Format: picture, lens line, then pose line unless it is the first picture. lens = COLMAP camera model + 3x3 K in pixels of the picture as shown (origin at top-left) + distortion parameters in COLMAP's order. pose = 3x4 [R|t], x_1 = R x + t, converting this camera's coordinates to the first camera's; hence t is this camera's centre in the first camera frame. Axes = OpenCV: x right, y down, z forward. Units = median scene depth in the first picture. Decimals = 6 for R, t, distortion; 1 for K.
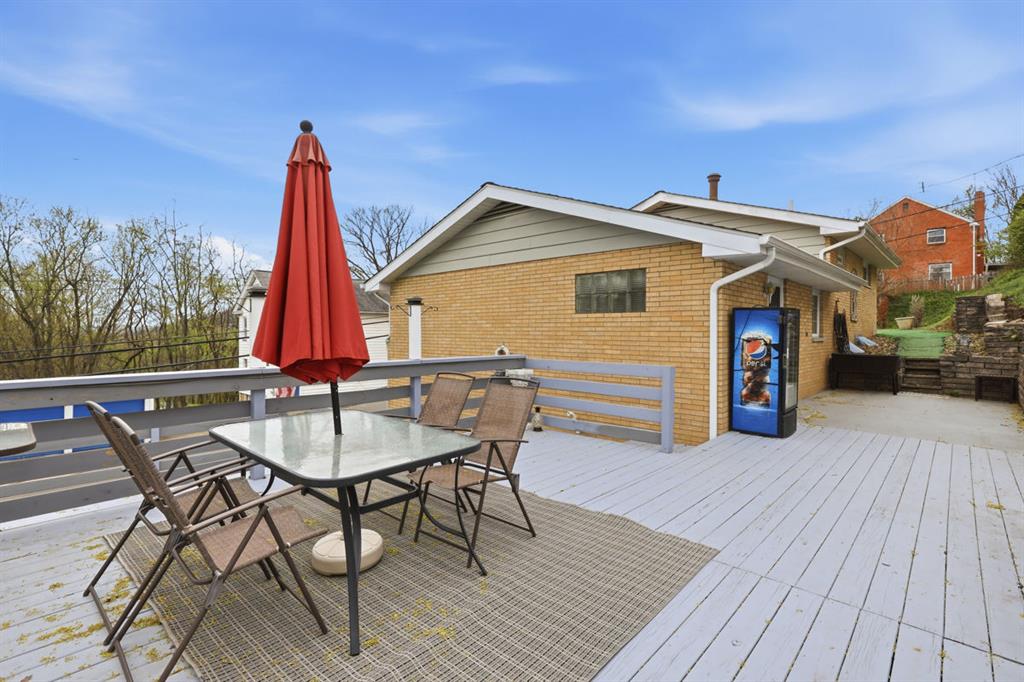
lens RADIAL K [[484.8, 0, 517.2], [0, 484.8, 333.4], [0, 0, 1]] dist [-0.020210, 0.010539]
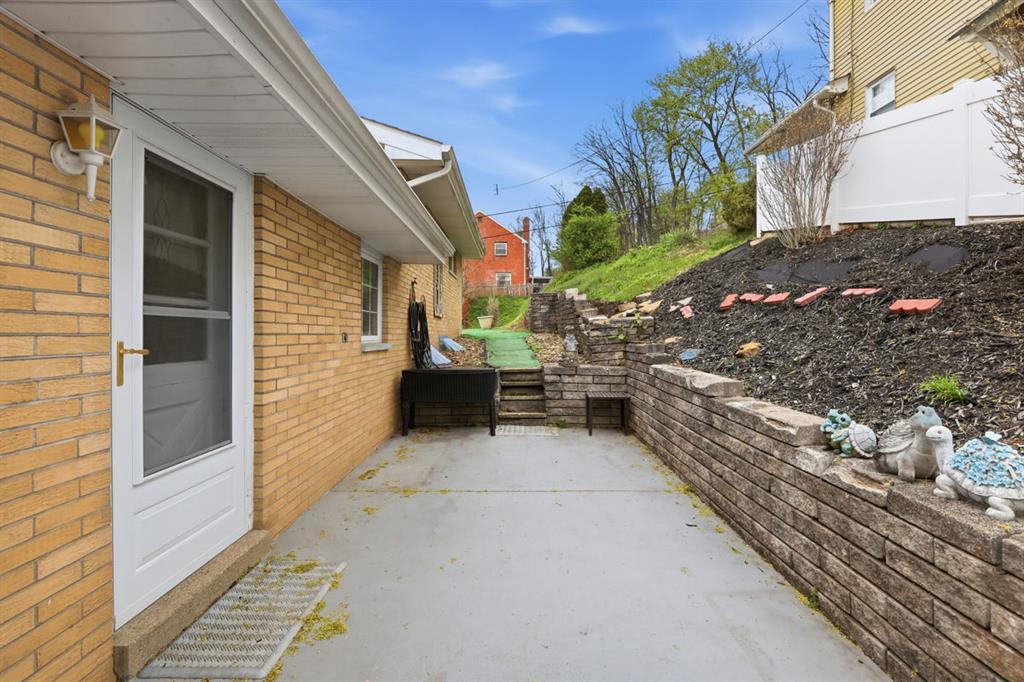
lens RADIAL K [[484.8, 0, 517.2], [0, 484.8, 333.4], [0, 0, 1]] dist [-0.020210, 0.010539]
pose [[0.722273, -0.006600, 0.691577, 0.338716], [0.008296, 0.999965, 0.000879, -0.000939], [-0.691558, 0.005102, 0.722303, 0.471096]]
